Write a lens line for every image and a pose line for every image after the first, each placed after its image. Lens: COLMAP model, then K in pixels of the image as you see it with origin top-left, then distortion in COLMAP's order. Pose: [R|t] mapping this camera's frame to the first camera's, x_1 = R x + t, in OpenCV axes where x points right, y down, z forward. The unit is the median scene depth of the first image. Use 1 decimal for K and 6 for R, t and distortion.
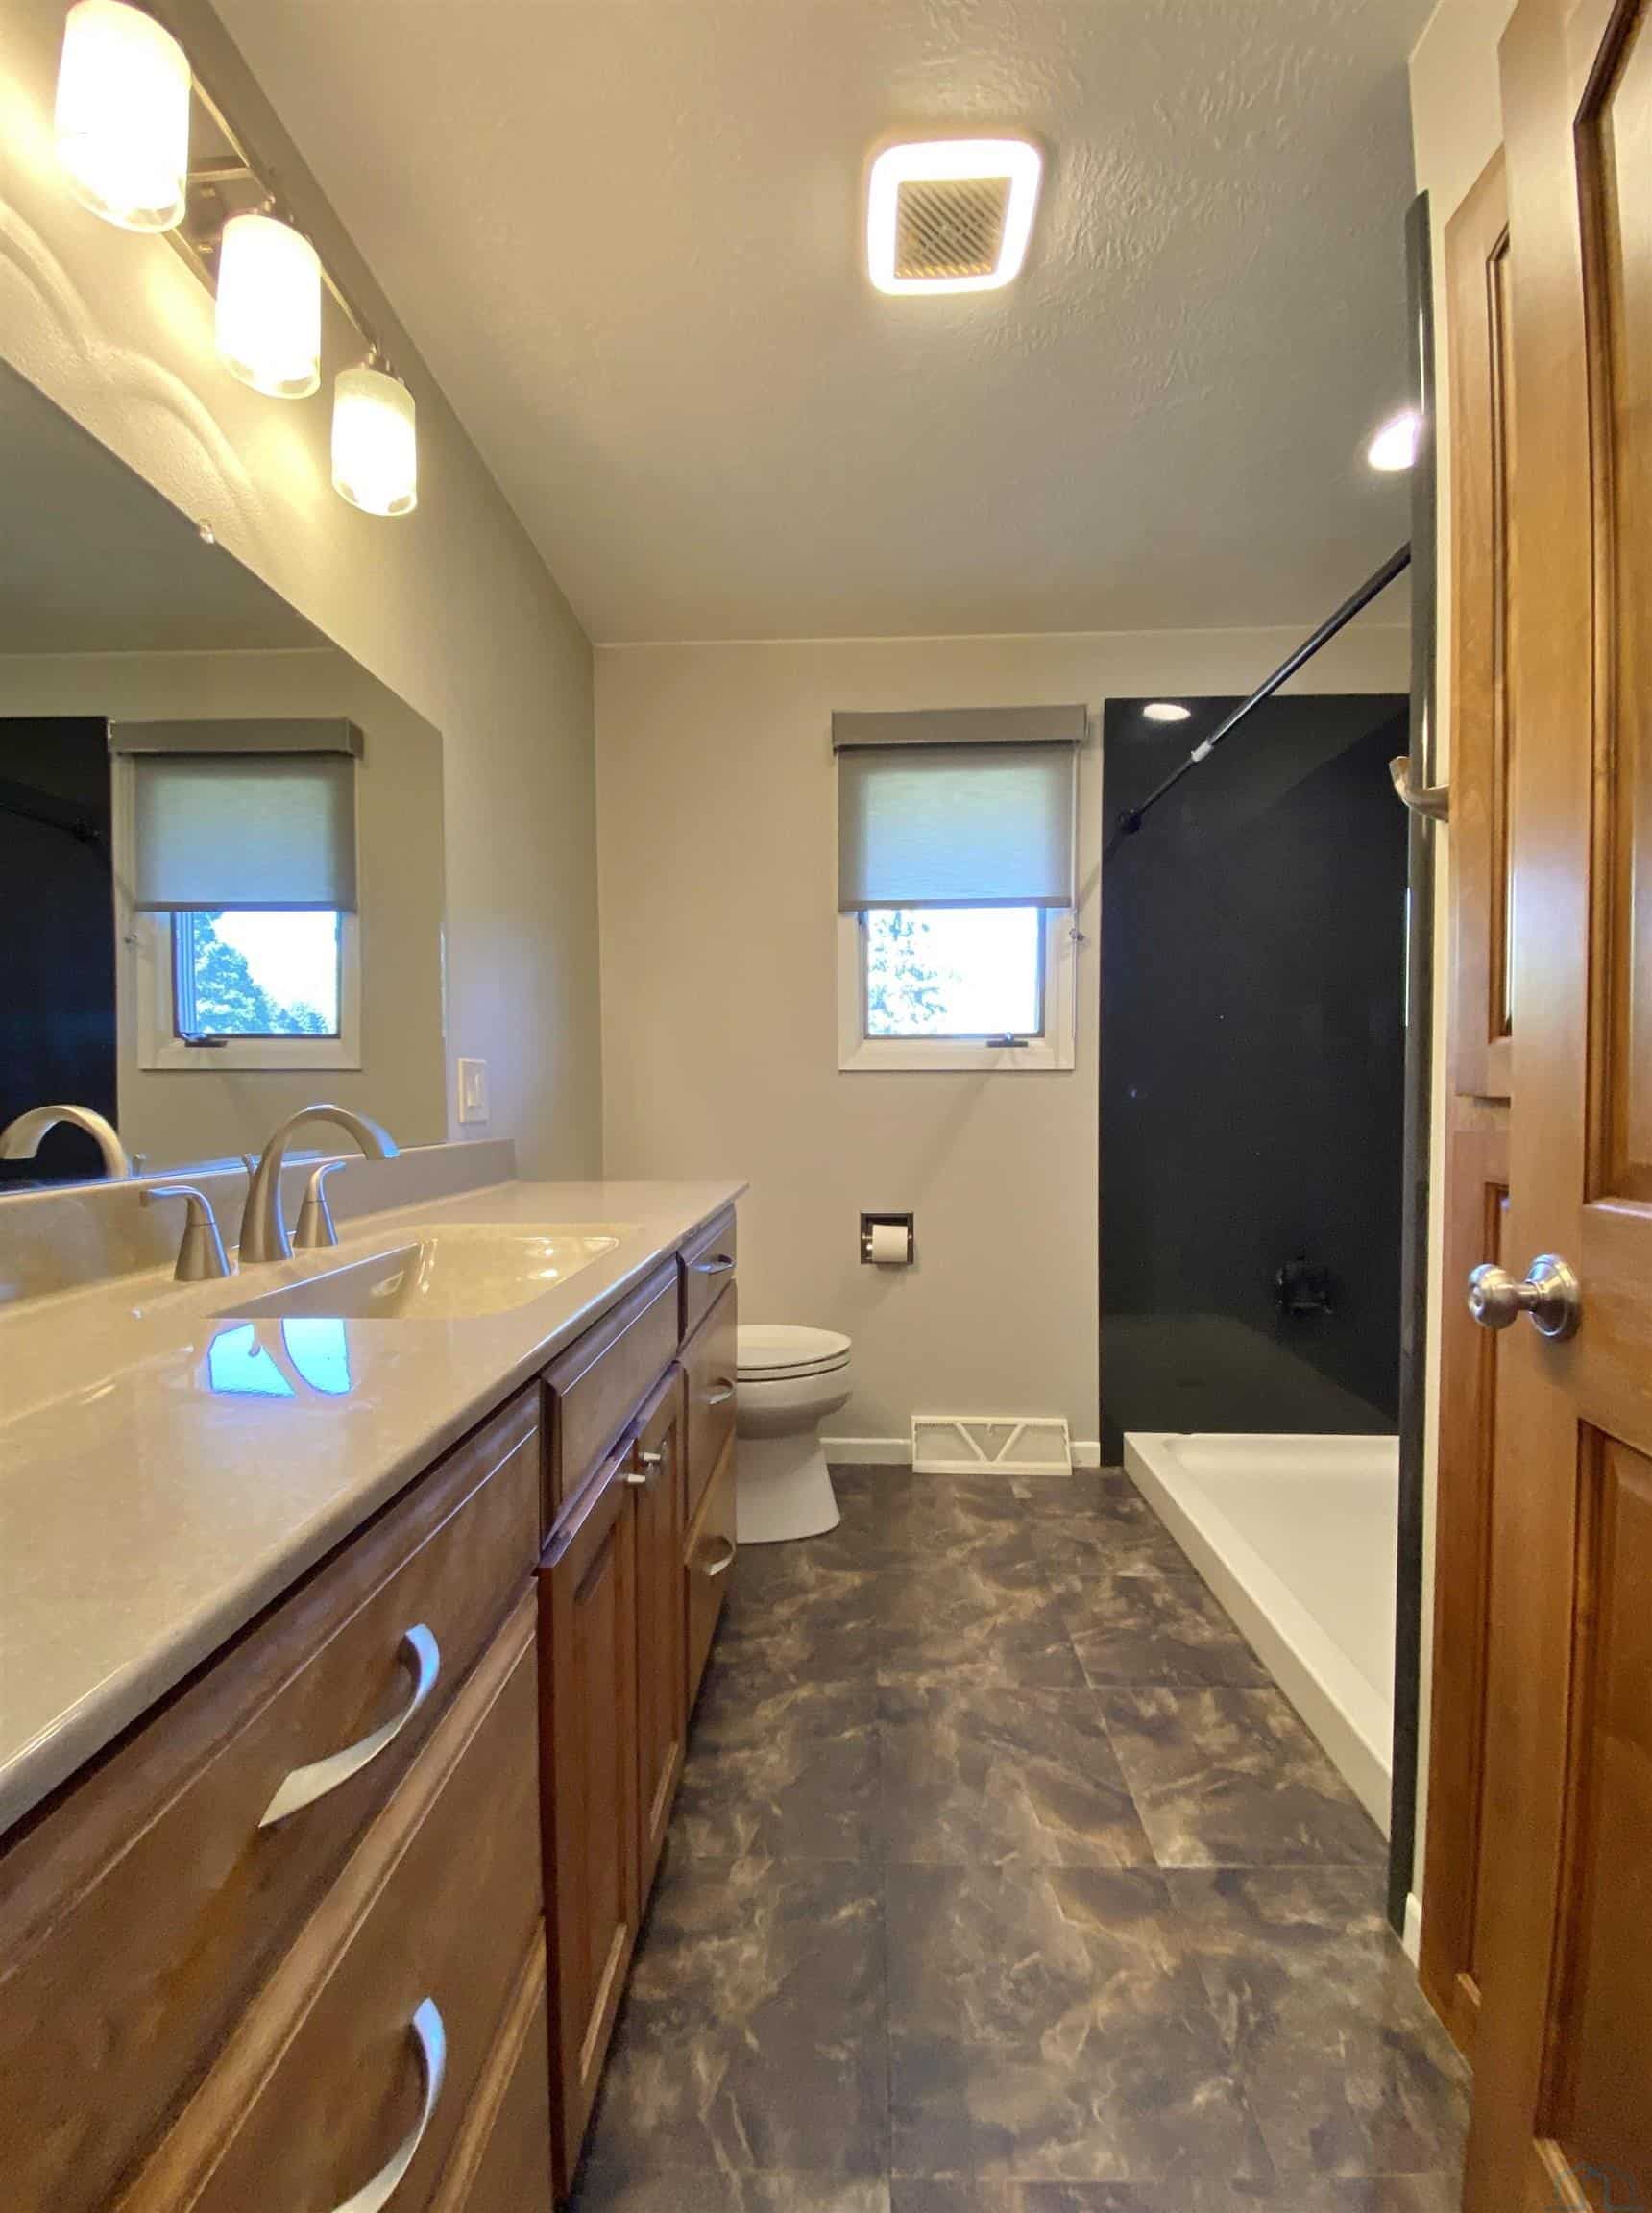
lens RADIAL K [[885.7, 0, 826.8], [0, 885.7, 1100.0], [0, 0, 1]] dist [0.000050, -0.000001]
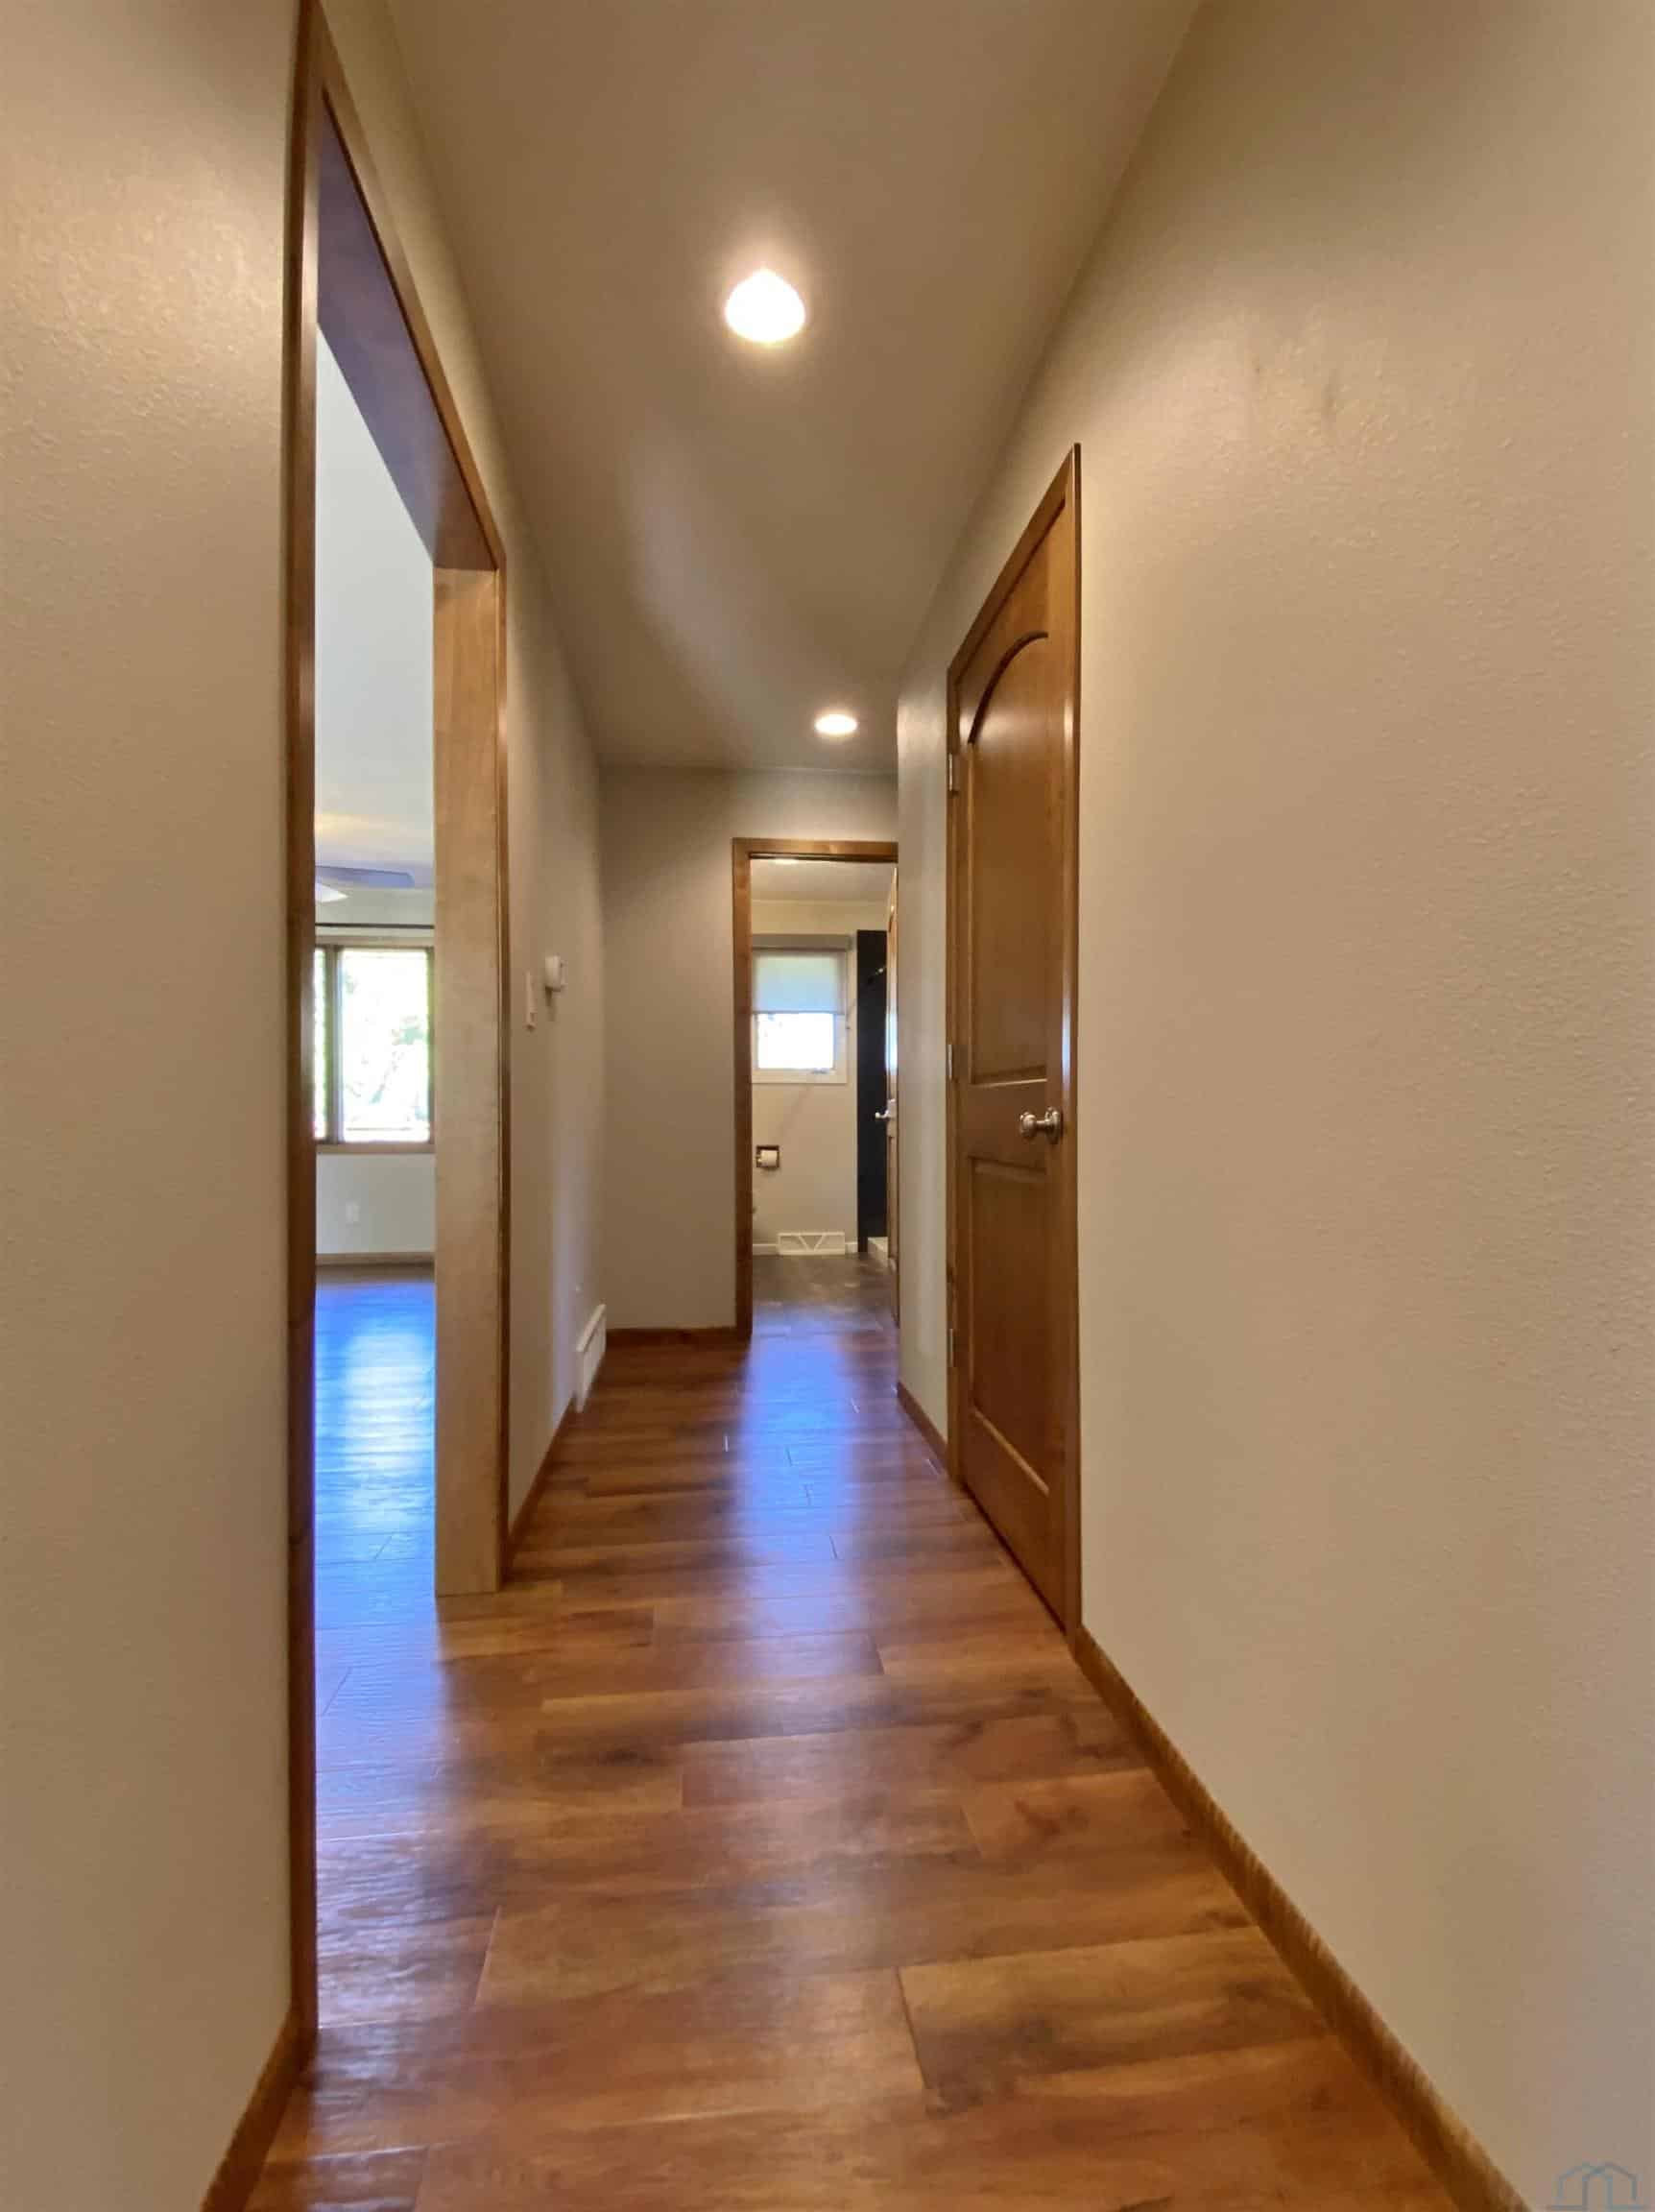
lens RADIAL K [[1033.6, 0, 827.5], [0, 1033.6, 1112.3], [0, 0, 1]] dist [-0.000432, -0.000009]
pose [[0.987691, -0.001125, 0.156411, -0.203613], [0.003300, 0.999901, -0.013649, 0.078239], [-0.156380, 0.013997, 0.987598, -1.731290]]
